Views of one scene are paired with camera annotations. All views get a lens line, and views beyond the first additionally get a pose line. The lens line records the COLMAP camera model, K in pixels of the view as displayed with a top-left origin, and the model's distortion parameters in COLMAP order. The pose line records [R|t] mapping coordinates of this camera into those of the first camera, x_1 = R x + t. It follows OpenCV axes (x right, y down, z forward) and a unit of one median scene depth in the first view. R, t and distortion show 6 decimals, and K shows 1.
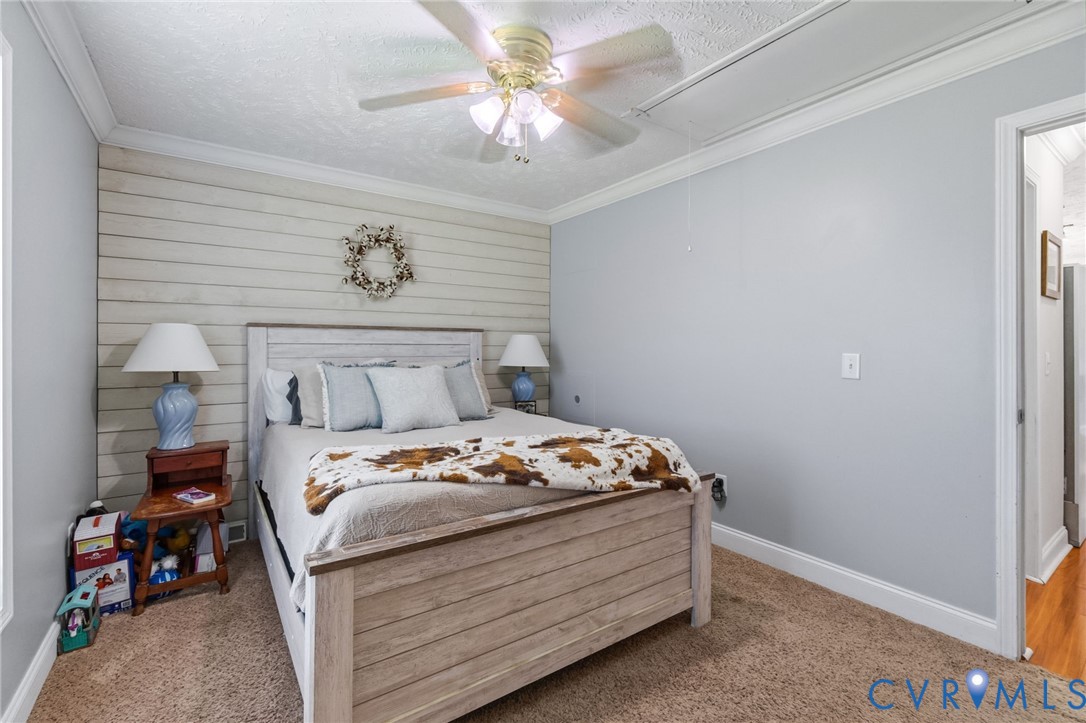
lens RADIAL K [[470.7, 0, 540.0], [0, 470.7, 340.1], [0, 0, 1]] dist [0.000034, 0.000074]
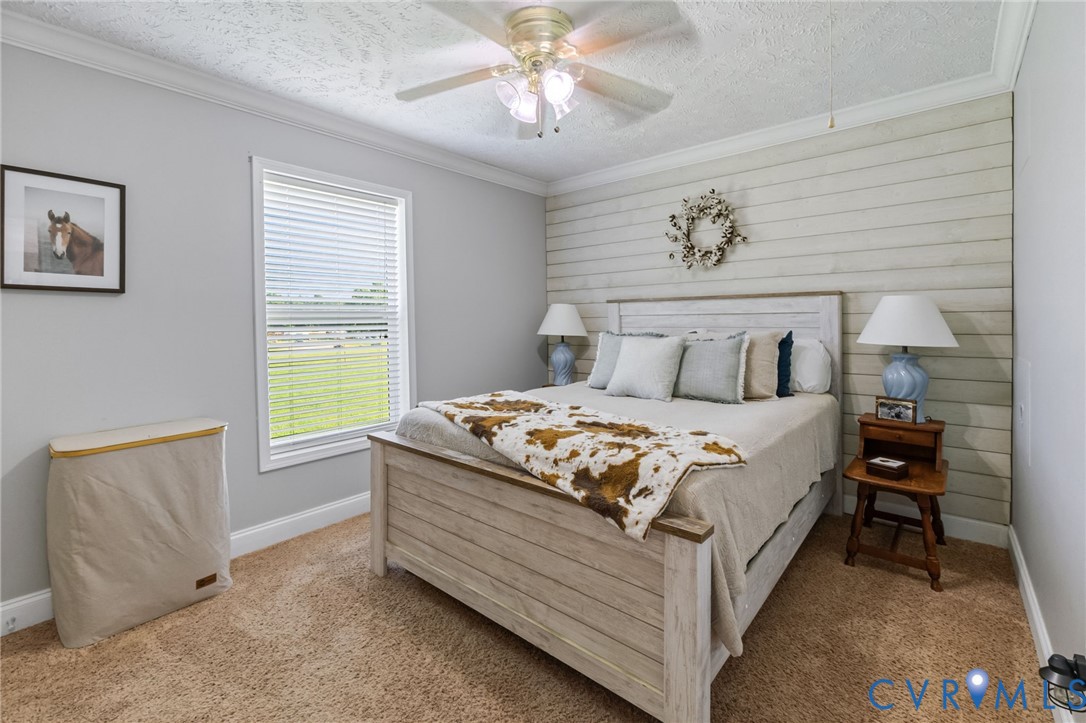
lens RADIAL K [[479.8, 0, 538.3], [0, 479.8, 323.5], [0, 0, 1]] dist [0.000059, 0.000078]
pose [[0.247726, 0.002558, -0.968827, 0.909058], [0.024189, 0.999668, 0.008824, 0.016601], [0.968528, -0.025621, 0.247582, 0.688260]]
